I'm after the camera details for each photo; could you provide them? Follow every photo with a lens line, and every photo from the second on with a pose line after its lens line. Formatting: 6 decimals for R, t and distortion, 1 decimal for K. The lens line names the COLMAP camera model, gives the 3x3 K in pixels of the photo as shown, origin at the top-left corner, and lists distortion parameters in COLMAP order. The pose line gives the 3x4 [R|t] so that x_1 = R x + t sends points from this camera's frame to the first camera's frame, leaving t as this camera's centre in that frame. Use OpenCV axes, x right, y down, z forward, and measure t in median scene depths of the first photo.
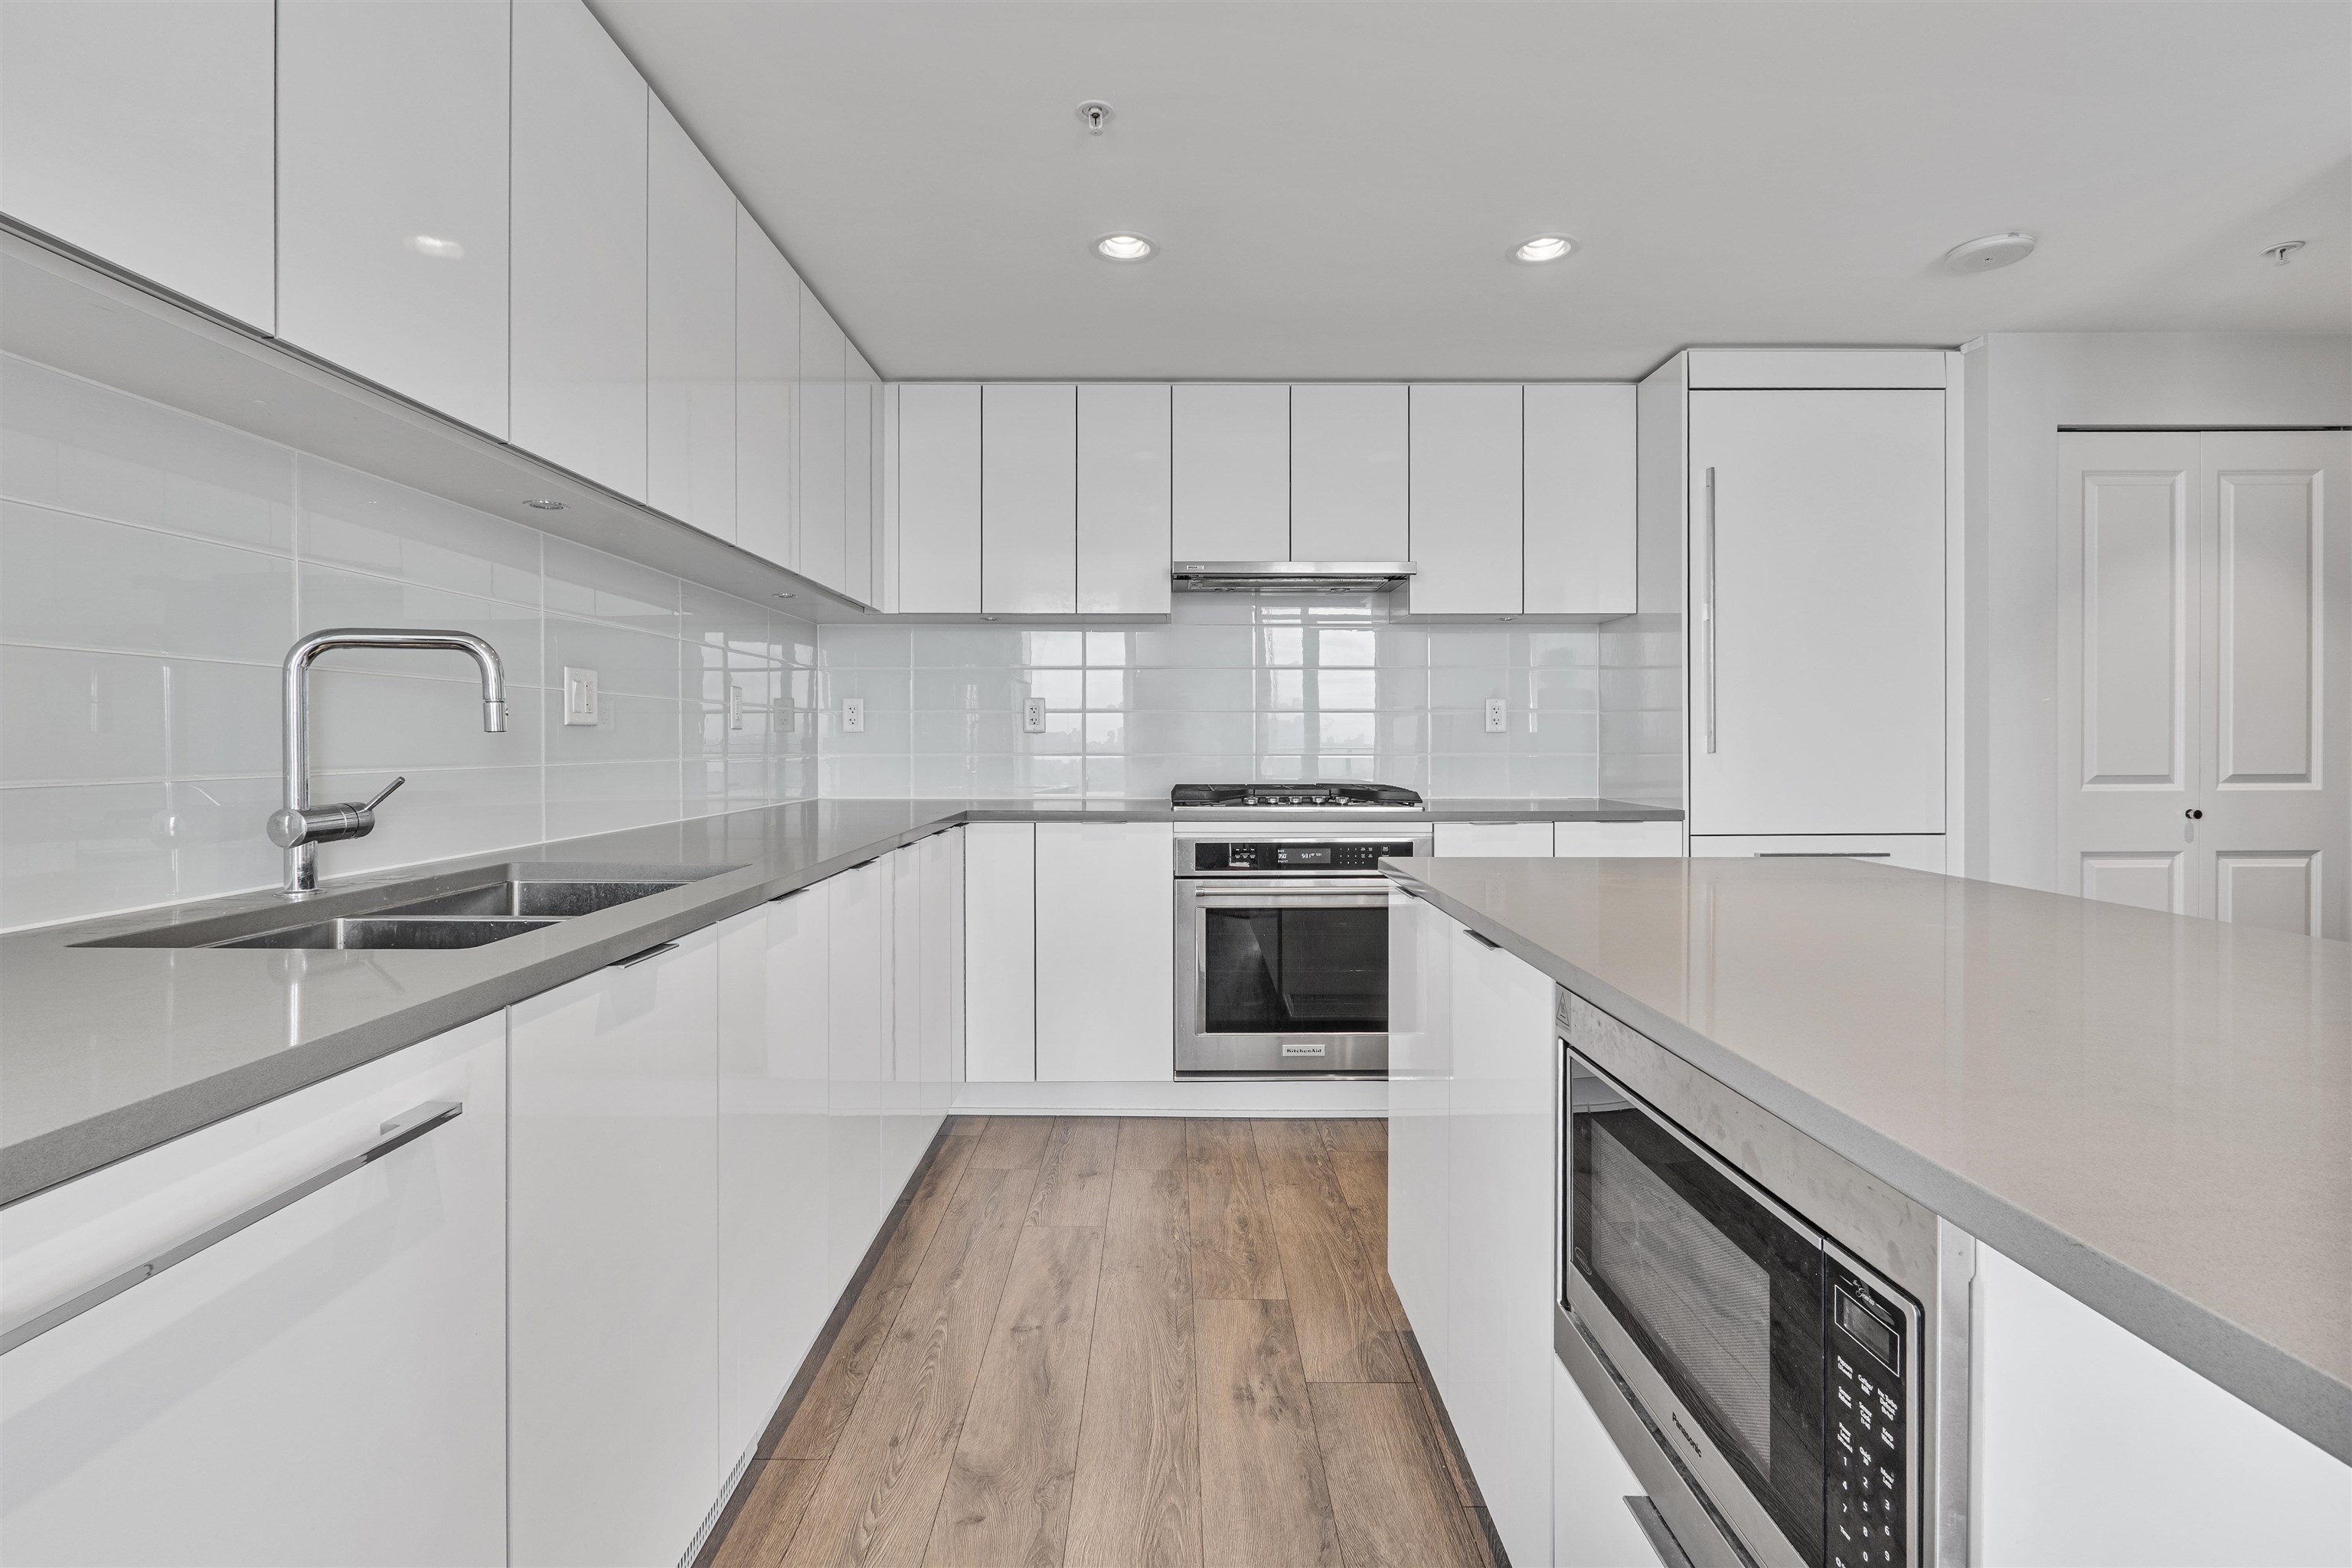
lens RADIAL K [[1081.2, 0, 1174.7], [0, 1081.2, 746.1], [0, 0, 1]] dist [-0.005509, 0.000623]
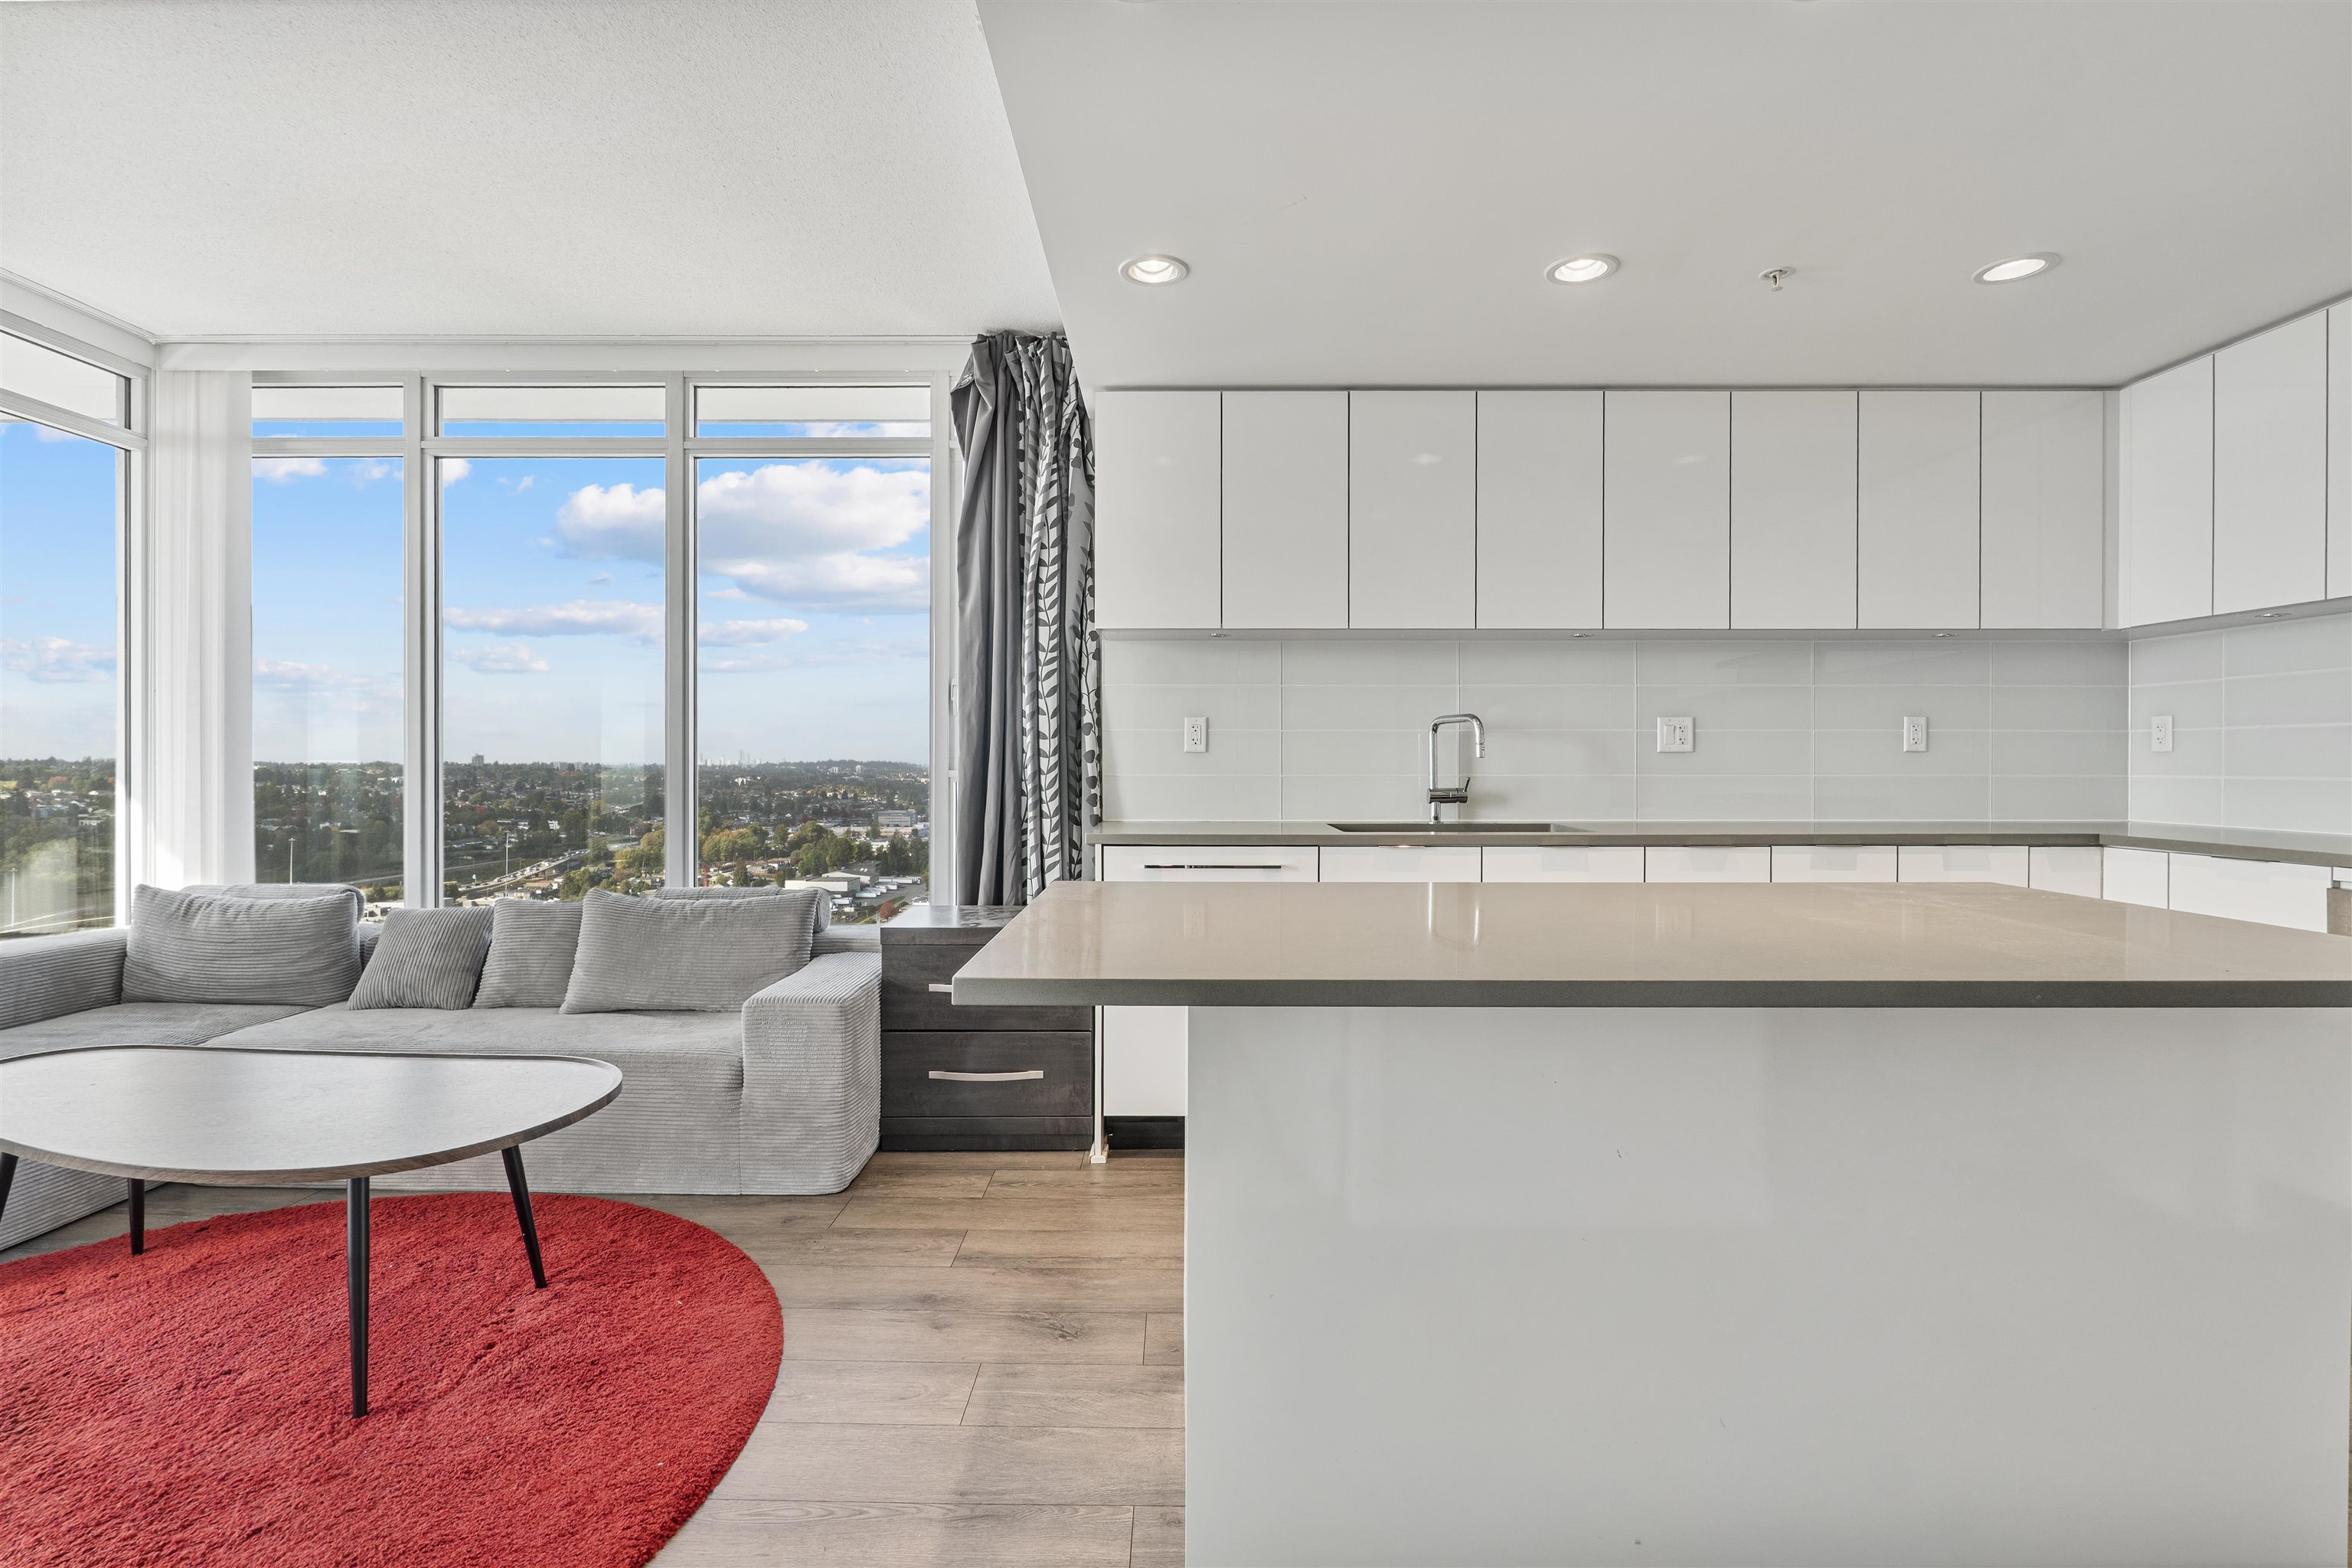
lens RADIAL K [[1082.6, 0, 1170.2], [0, 1082.6, 772.4], [0, 0, 1]] dist [-0.004143, 0.000772]
pose [[-0.013130, 0.008631, -0.999877, 0.916256], [-0.003443, 0.999956, 0.008677, -0.001593], [0.999908, 0.003557, -0.013099, 0.220615]]
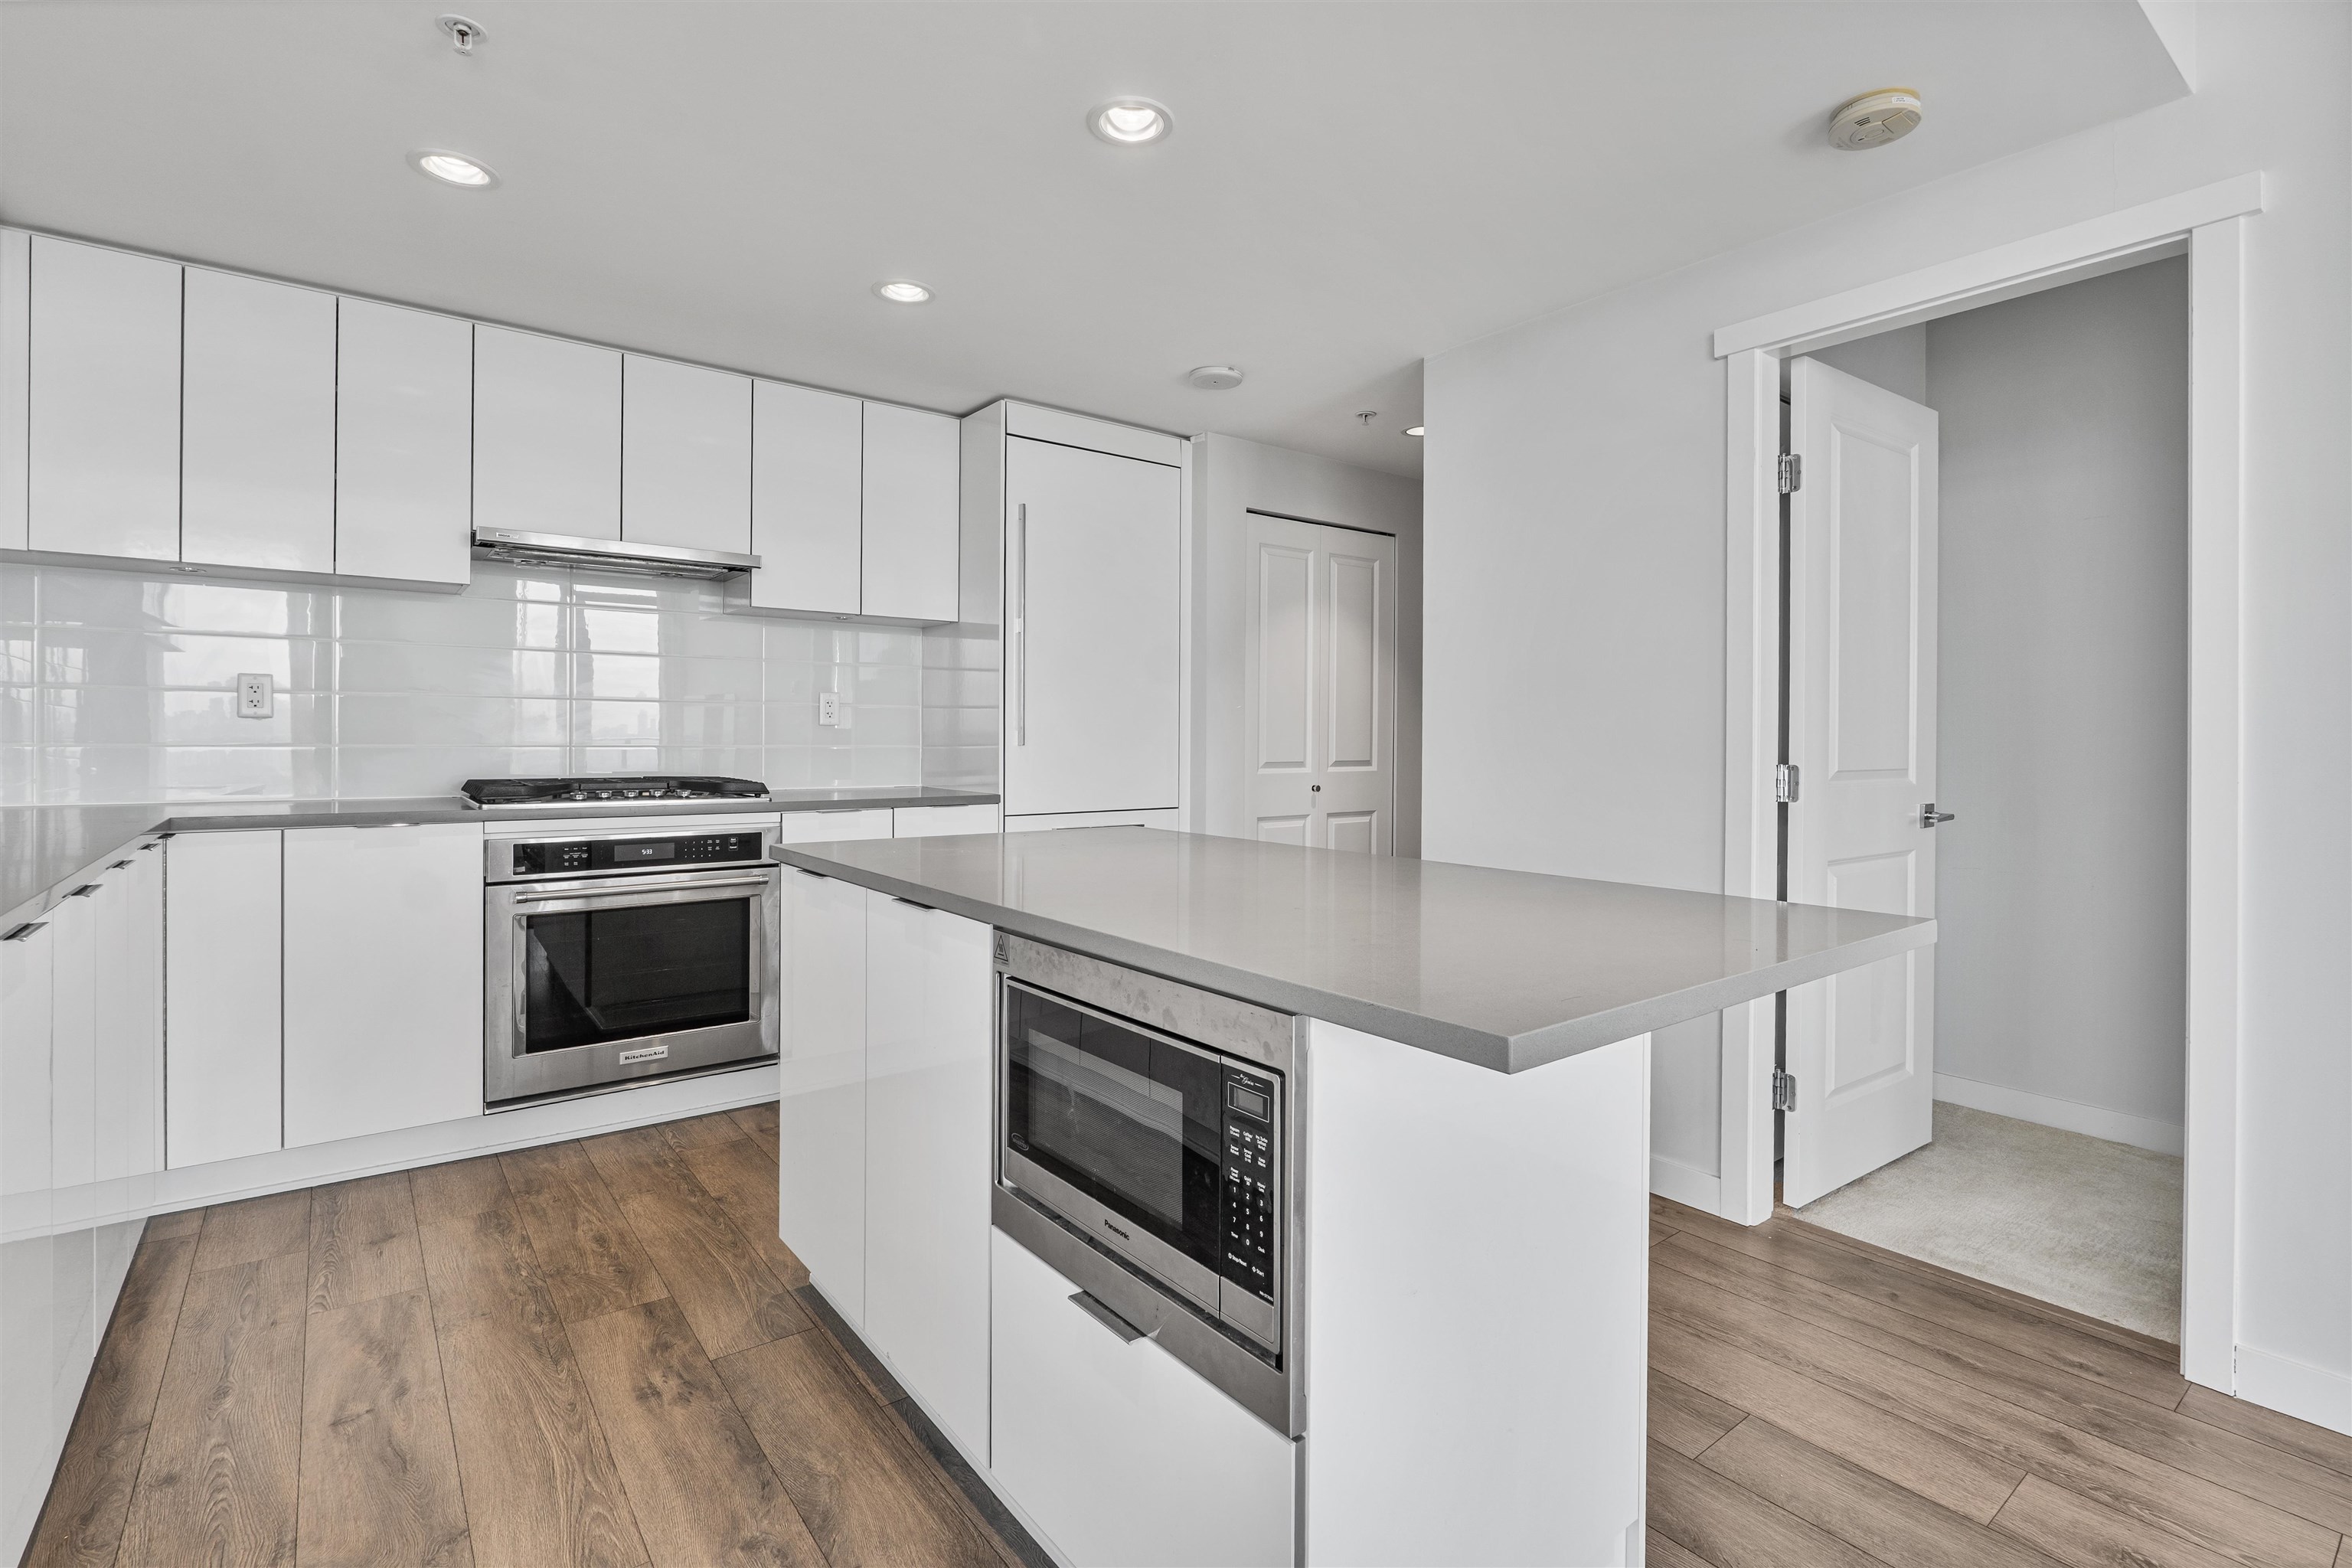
lens RADIAL K [[1091.7, 0, 1170.6], [0, 1091.7, 738.1], [0, 0, 1]] dist [-0.000695, -0.000151]
pose [[0.796280, 0.006416, 0.604894, -0.113789], [-0.006867, 0.999975, -0.001567, -0.000997], [-0.604889, -0.002906, 0.796305, -0.060158]]
